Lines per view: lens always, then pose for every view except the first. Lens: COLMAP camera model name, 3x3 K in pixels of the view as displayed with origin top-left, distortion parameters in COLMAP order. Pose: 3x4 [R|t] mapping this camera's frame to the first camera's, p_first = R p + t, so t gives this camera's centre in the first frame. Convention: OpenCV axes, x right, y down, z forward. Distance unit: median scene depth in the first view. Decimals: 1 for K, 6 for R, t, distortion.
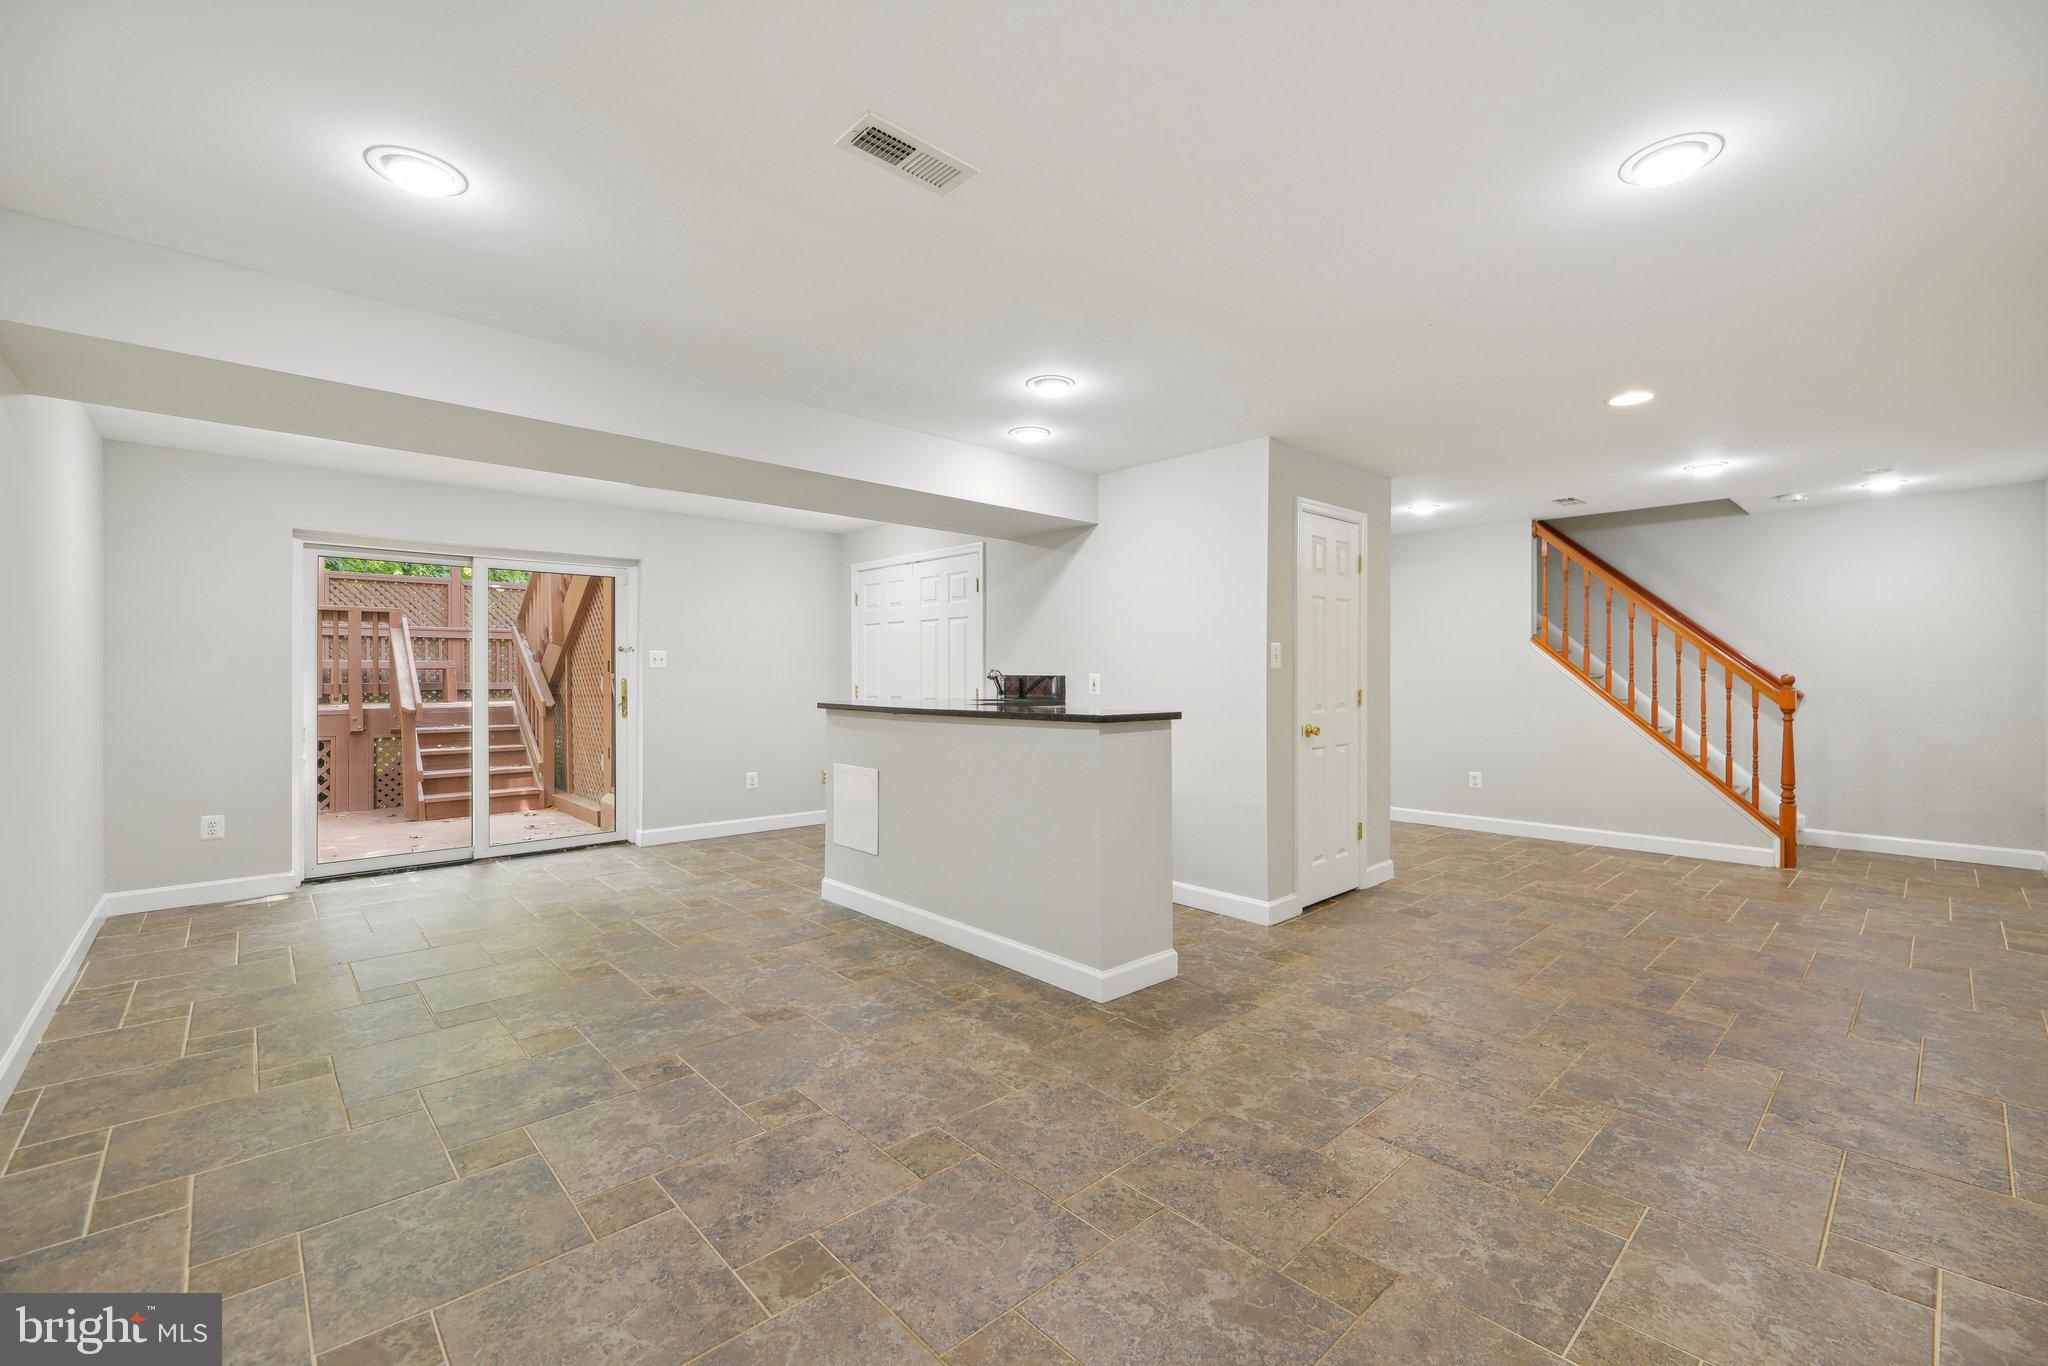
lens RADIAL K [[855.8, 0, 1054.1], [0, 855.8, 682.3], [0, 0, 1]] dist [0.000817, -0.004074]
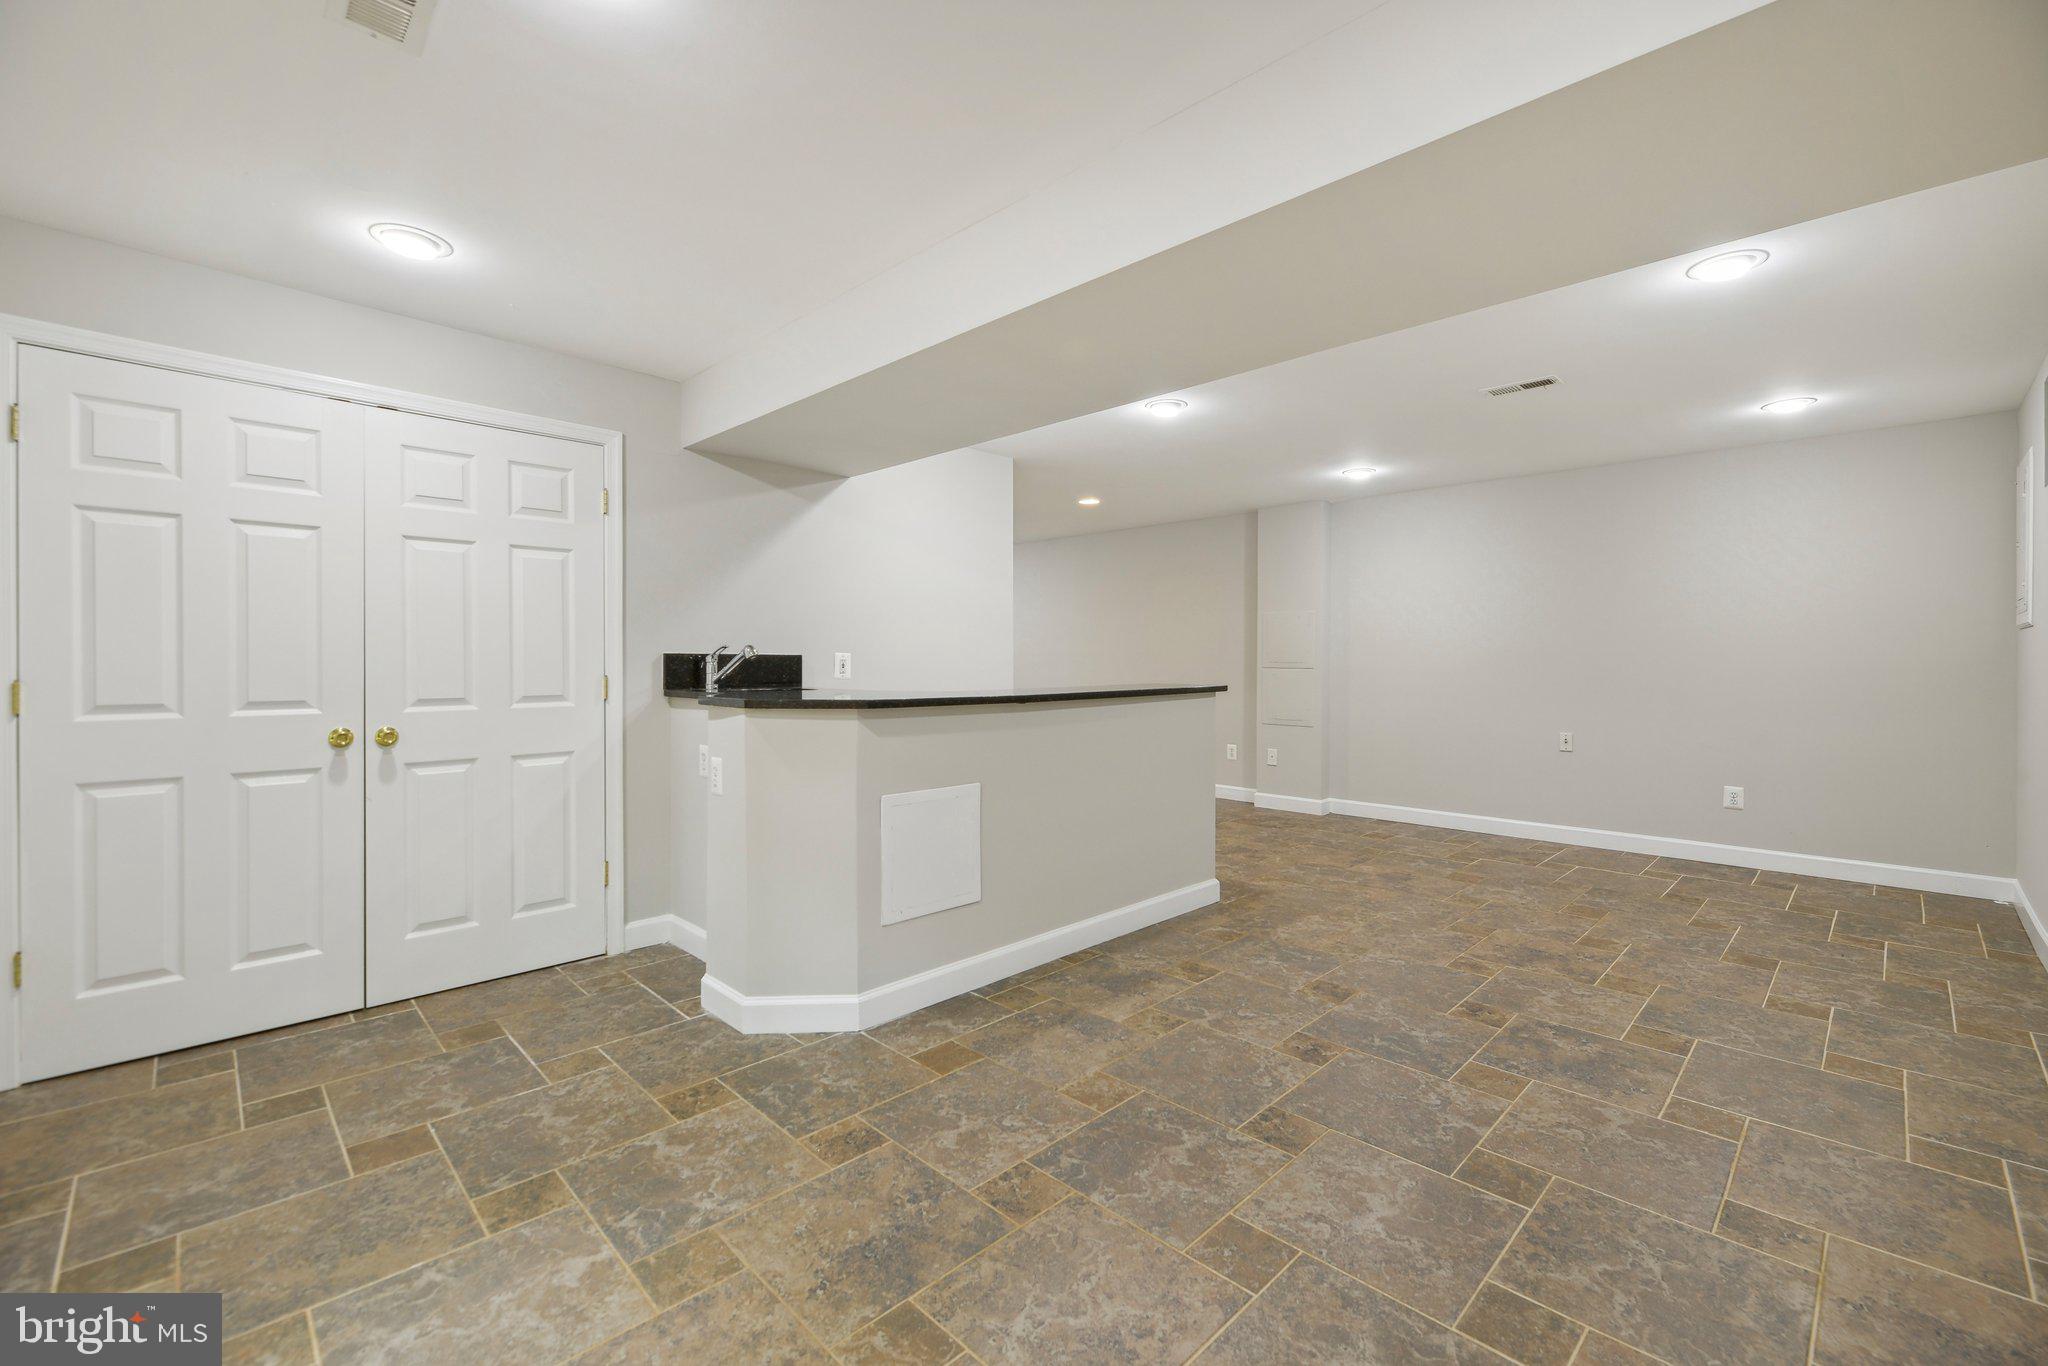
lens RADIAL K [[855.8, 0, 1043.2], [0, 855.8, 657.1], [0, 0, 1]] dist [0.000817, -0.004074]
pose [[-0.024353, 0.000151, 0.999703, -1.319790], [0.007285, 0.999973, 0.000026, -0.007576], [-0.999677, 0.007284, -0.024354, 1.351921]]
